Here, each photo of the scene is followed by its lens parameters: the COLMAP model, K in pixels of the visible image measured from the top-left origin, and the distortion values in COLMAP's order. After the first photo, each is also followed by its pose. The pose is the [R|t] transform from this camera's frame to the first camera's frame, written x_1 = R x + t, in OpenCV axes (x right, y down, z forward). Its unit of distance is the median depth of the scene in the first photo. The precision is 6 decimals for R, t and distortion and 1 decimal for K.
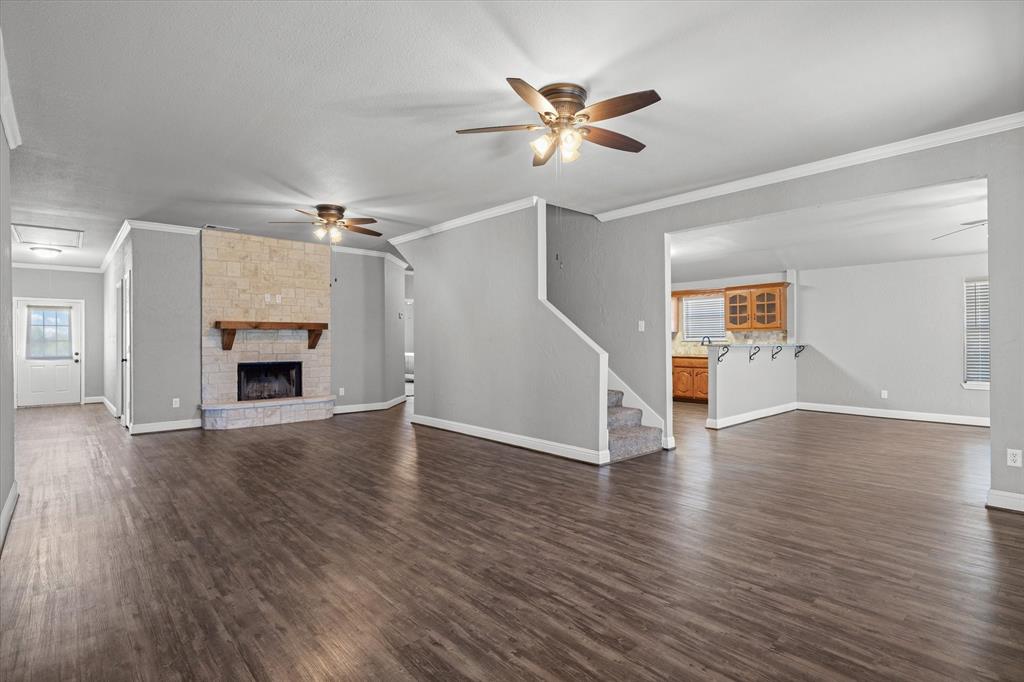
lens RADIAL K [[506.5, 0, 512.9], [0, 506.5, 341.0], [0, 0, 1]] dist [0.017107, 0.000383]
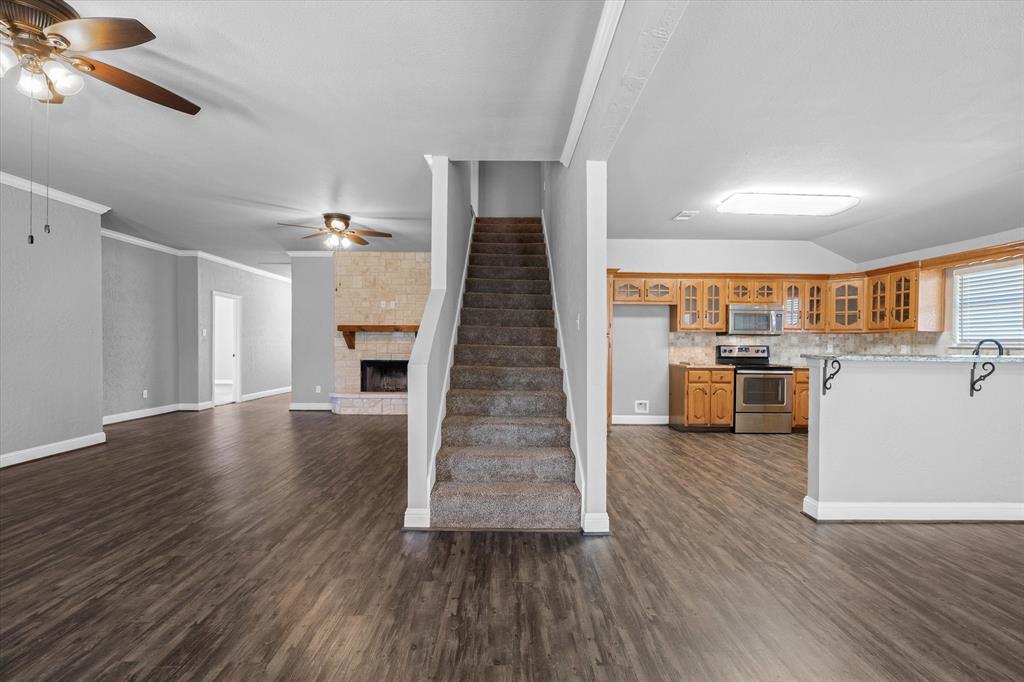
lens RADIAL K [[468.8, 0, 510.5], [0, 468.8, 341.7], [0, 0, 1]] dist [0.005721, -0.000750]
pose [[0.744956, 0.007394, -0.667073, 0.454509], [-0.009324, 0.999956, 0.000672, -0.003452], [0.667049, 0.005720, 0.744992, 0.412993]]
